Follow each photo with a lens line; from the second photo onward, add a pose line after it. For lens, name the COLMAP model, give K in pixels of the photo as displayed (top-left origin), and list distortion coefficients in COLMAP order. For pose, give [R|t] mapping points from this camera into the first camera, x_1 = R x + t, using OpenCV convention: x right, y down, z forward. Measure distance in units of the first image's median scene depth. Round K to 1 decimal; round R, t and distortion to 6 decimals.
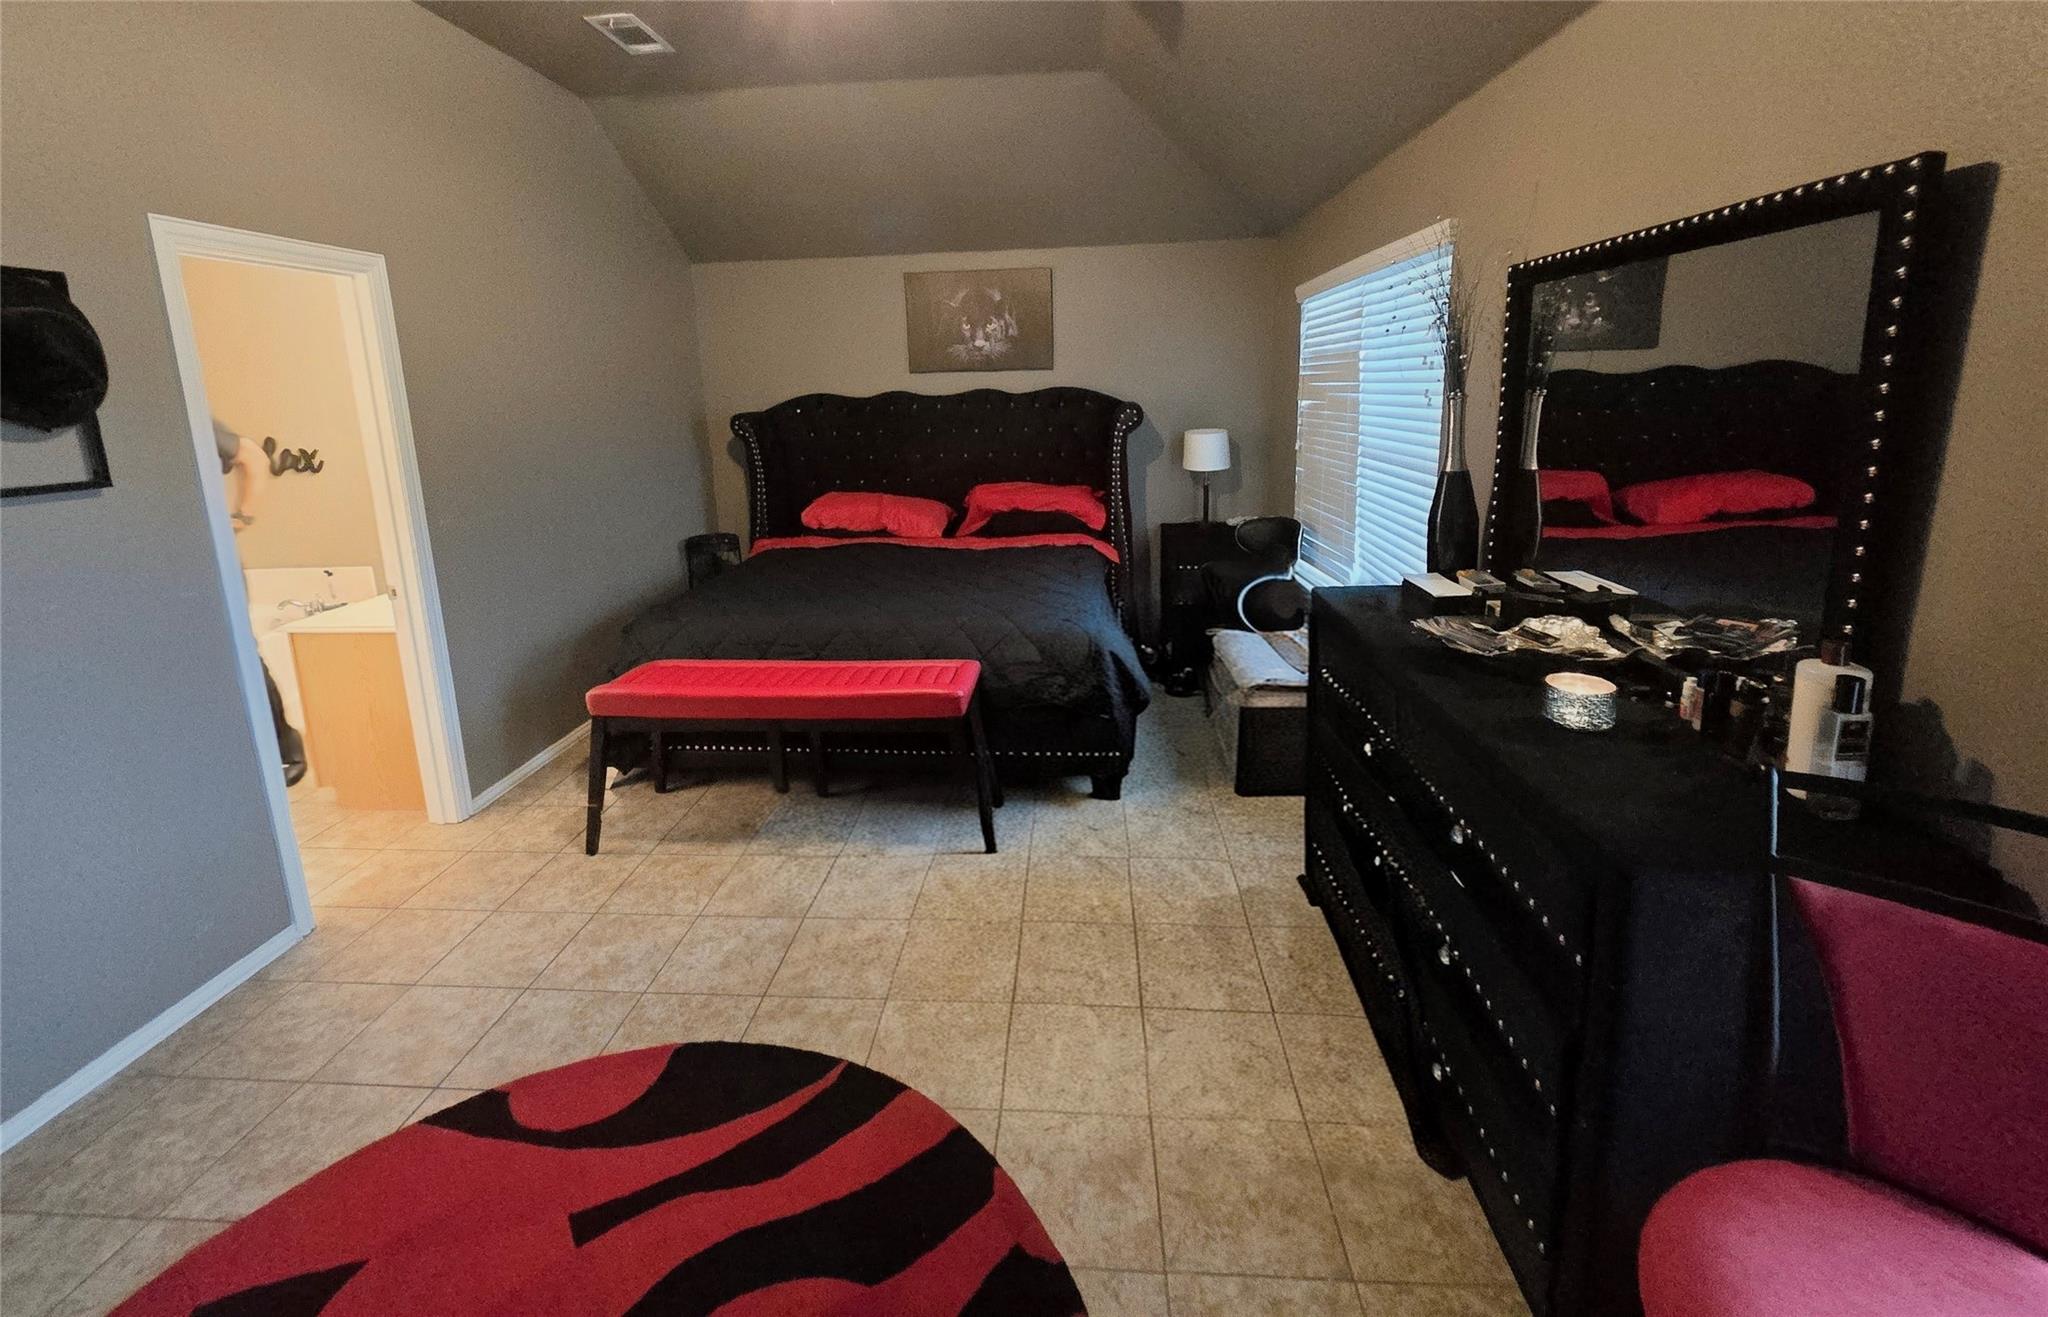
lens RADIAL K [[1048.6, 0, 1018.0], [0, 1048.6, 664.2], [0, 0, 1]] dist [-0.005273, -0.000561]
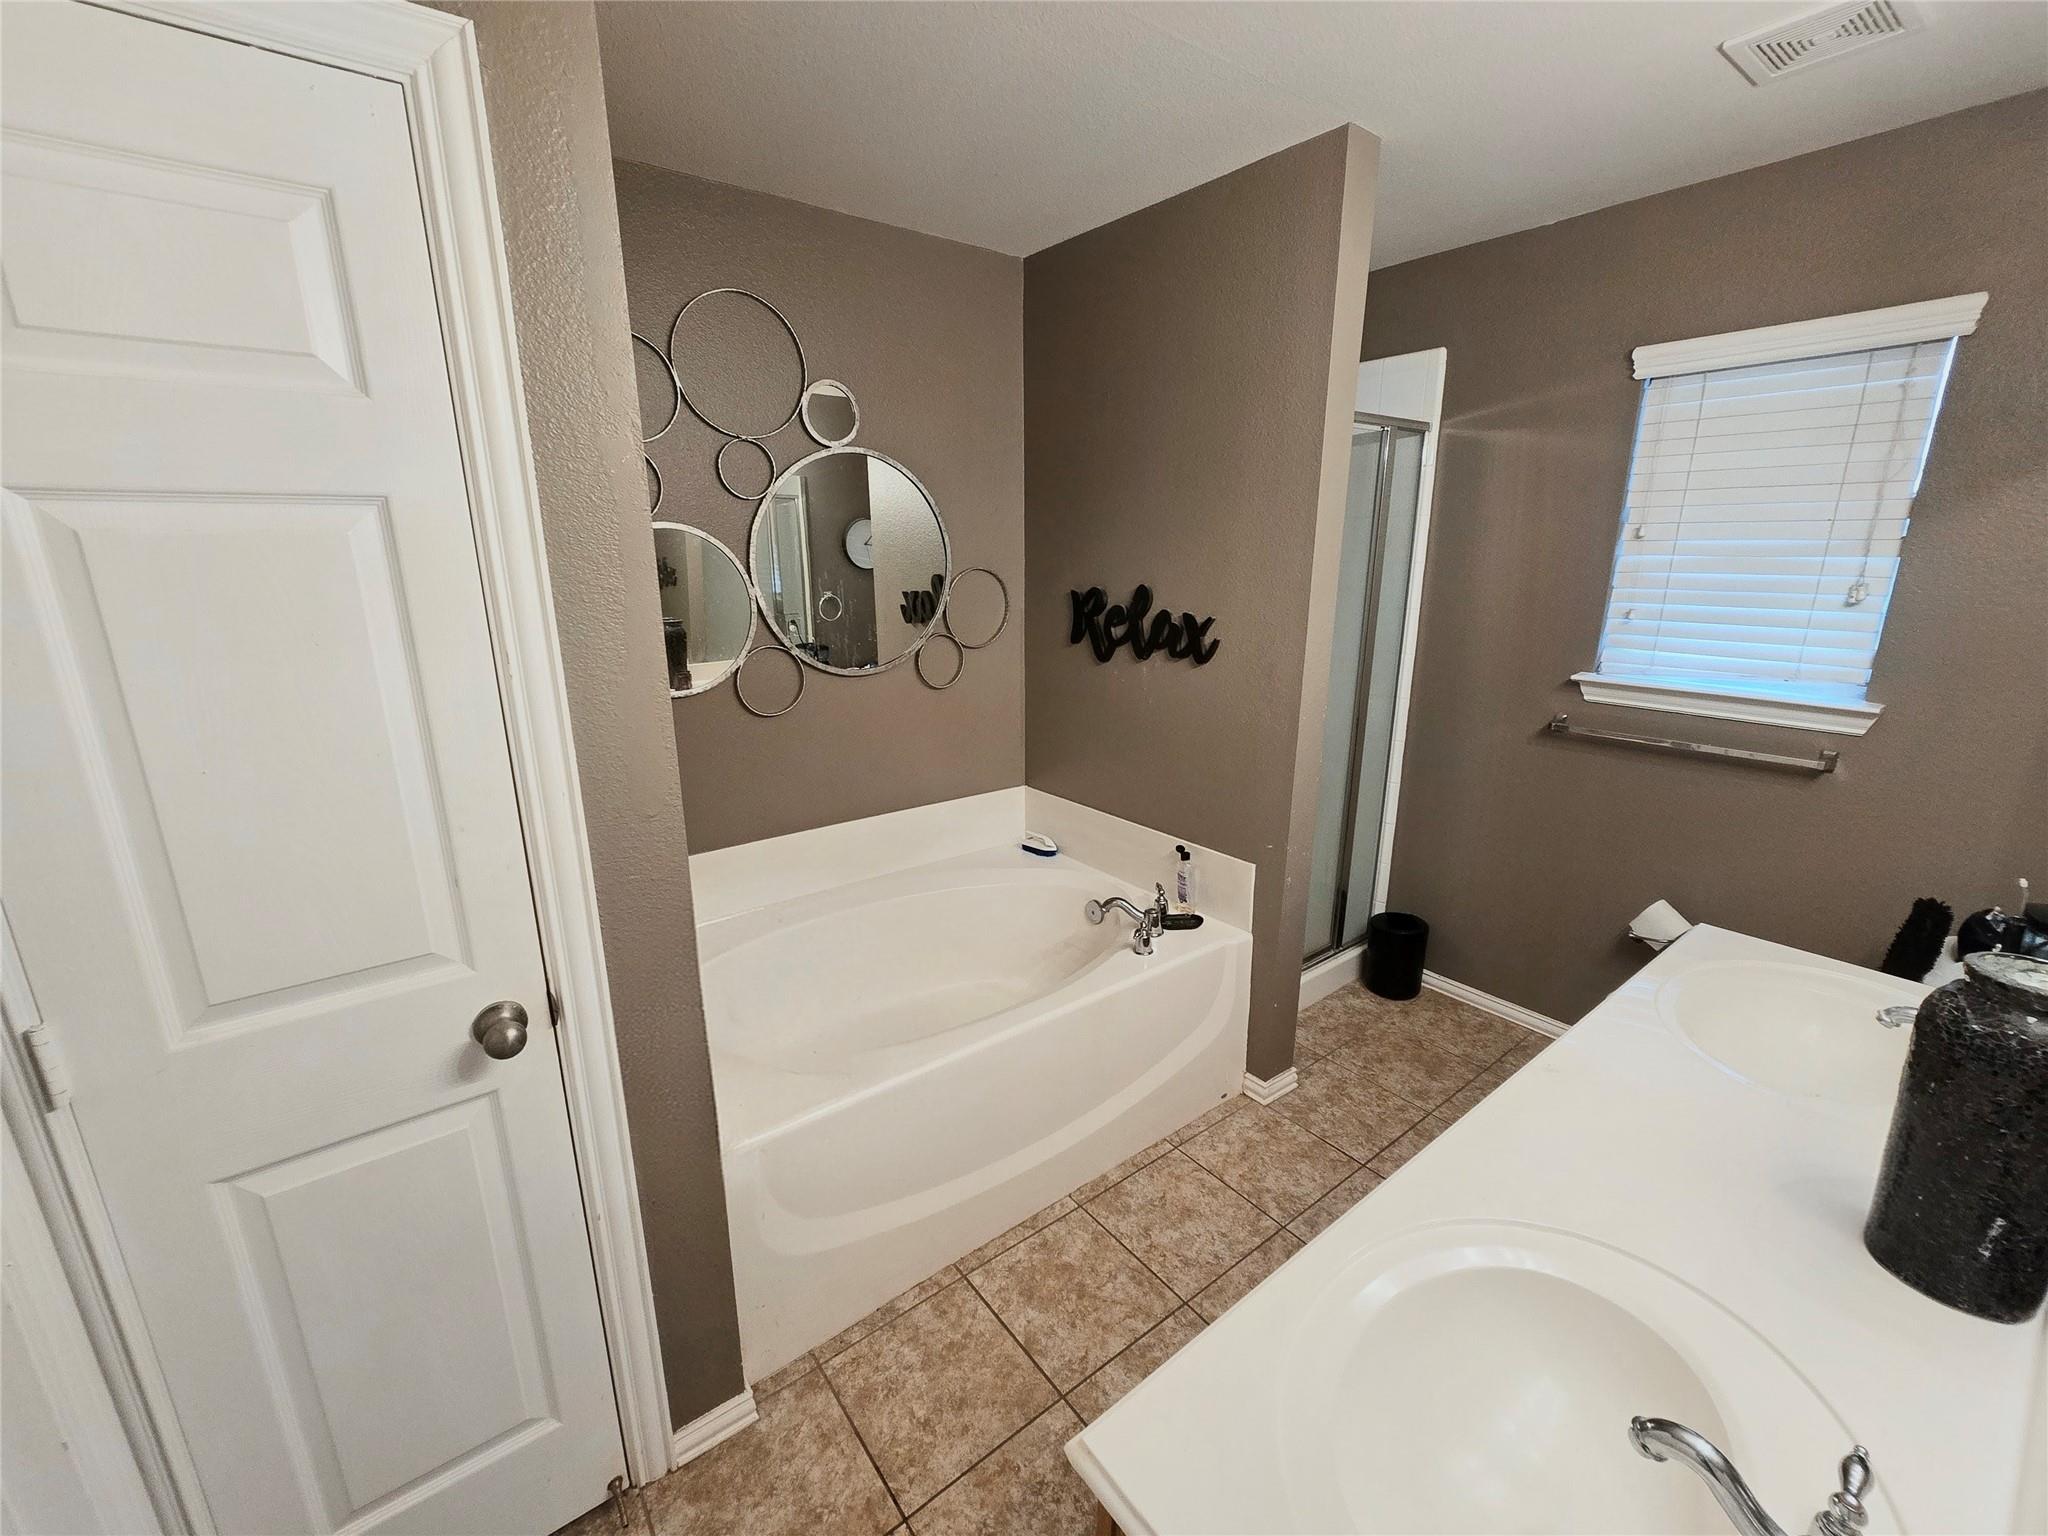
lens RADIAL K [[833.0, 0, 1014.6], [0, 833.0, 769.9], [0, 0, 1]] dist [-0.000275, -0.000010]
pose [[0.651846, 0.214028, -0.727522, -0.430821], [-0.206564, 0.973183, 0.101221, -0.155496], [0.729677, 0.084300, 0.678576, 0.671805]]
